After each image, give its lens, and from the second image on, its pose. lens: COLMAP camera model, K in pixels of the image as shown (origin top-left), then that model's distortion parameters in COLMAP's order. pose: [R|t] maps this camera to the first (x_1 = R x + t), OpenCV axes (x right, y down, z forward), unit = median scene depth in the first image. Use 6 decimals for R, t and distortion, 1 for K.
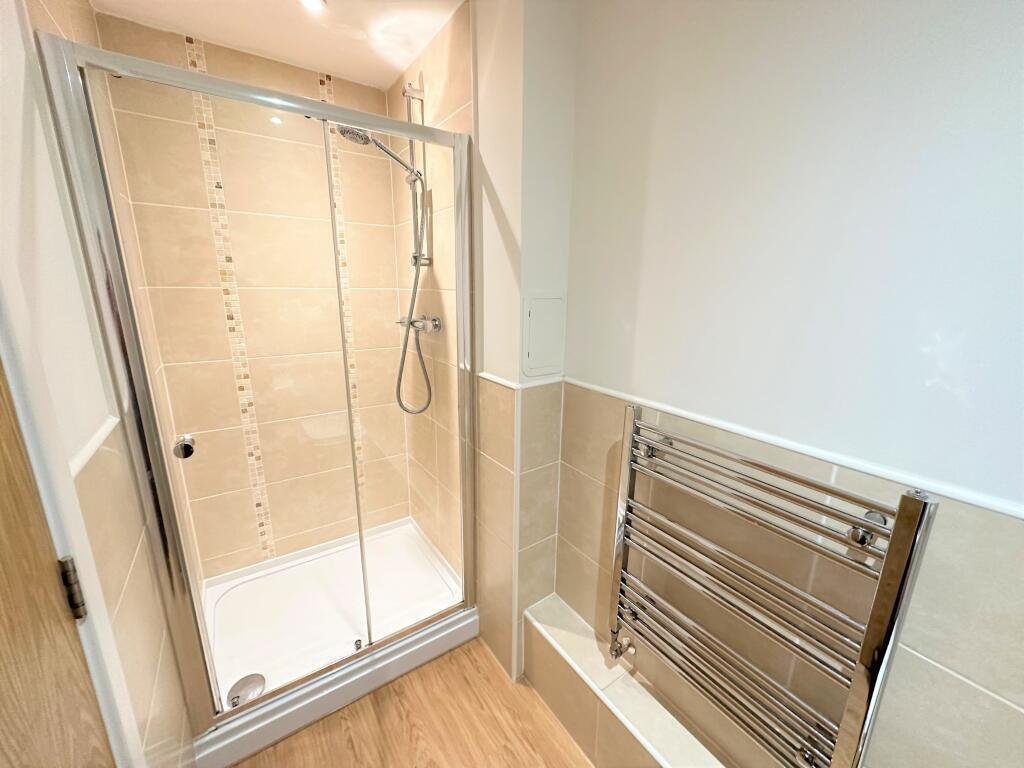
lens RADIAL K [[408.9, 0, 515.2], [0, 408.9, 383.7], [0, 0, 1]] dist [-0.000336, 0.000387]
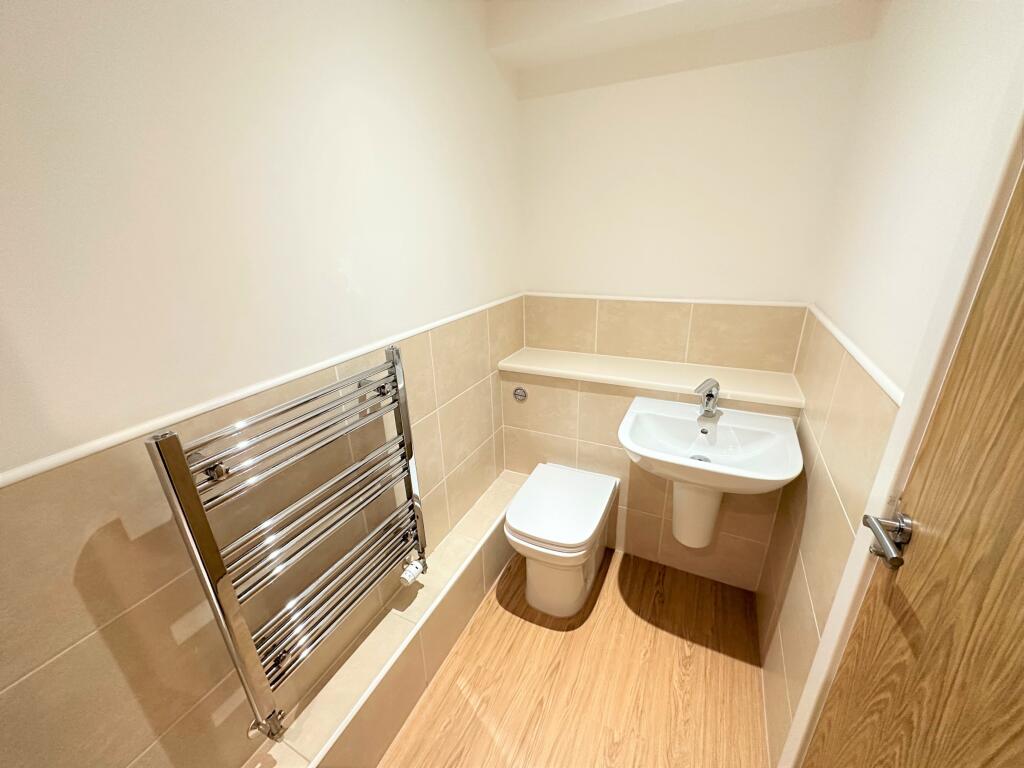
lens RADIAL K [[408.9, 0, 515.2], [0, 408.9, 383.7], [0, 0, 1]] dist [-0.000336, 0.000387]
pose [[-0.497079, -0.305682, 0.812078, -0.559875], [0.234640, 0.853670, 0.464963, -0.213207], [-0.835378, 0.421670, -0.352617, 0.871429]]
